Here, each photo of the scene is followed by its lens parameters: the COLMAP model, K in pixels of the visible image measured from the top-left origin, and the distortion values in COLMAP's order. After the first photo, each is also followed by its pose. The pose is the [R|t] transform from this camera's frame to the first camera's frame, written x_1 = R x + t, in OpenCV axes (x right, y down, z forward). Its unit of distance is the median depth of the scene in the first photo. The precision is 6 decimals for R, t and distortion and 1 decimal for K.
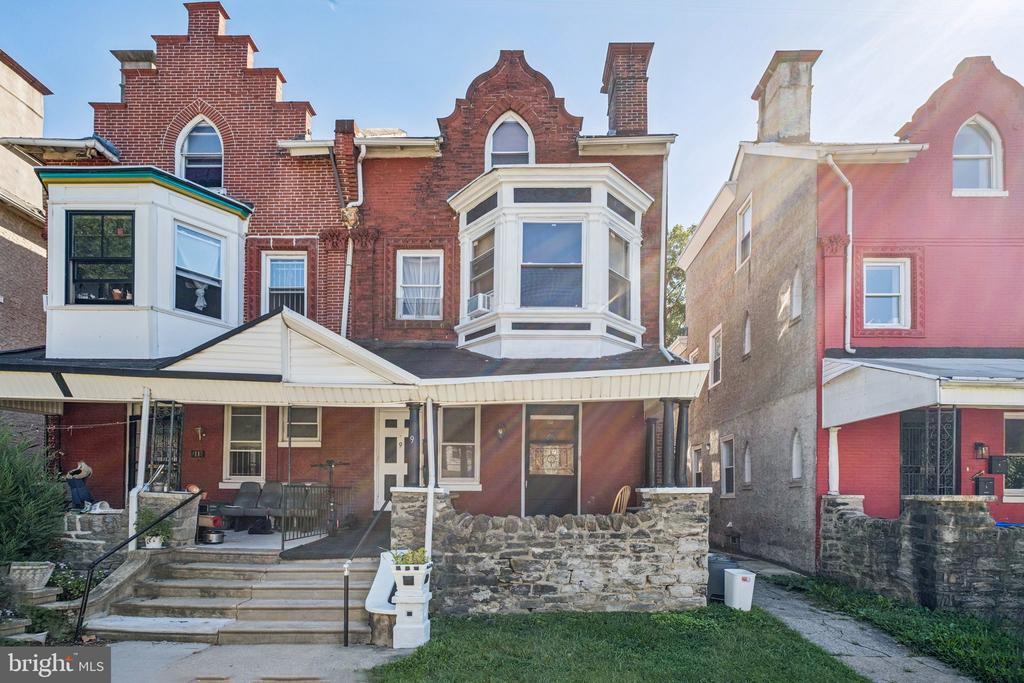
lens RADIAL K [[509.1, 0, 480.9], [0, 509.1, 383.6], [0, 0, 1]] dist [-0.000694, 0.000512]
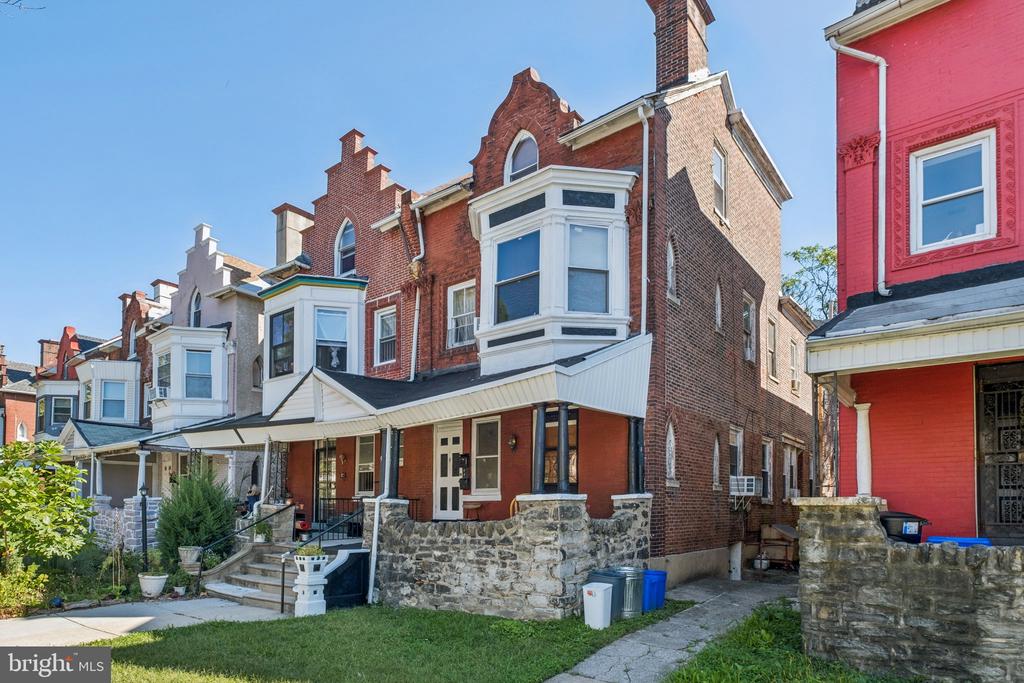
lens RADIAL K [[578.4, 0, 512.0], [0, 578.4, 341.5], [0, 0, 1]] dist [-0.006414, 0.003059]
pose [[0.795442, -0.173806, -0.580572, 0.968524], [0.136178, 0.984755, -0.108228, 0.024095], [0.590532, 0.007028, 0.806984, 0.055872]]
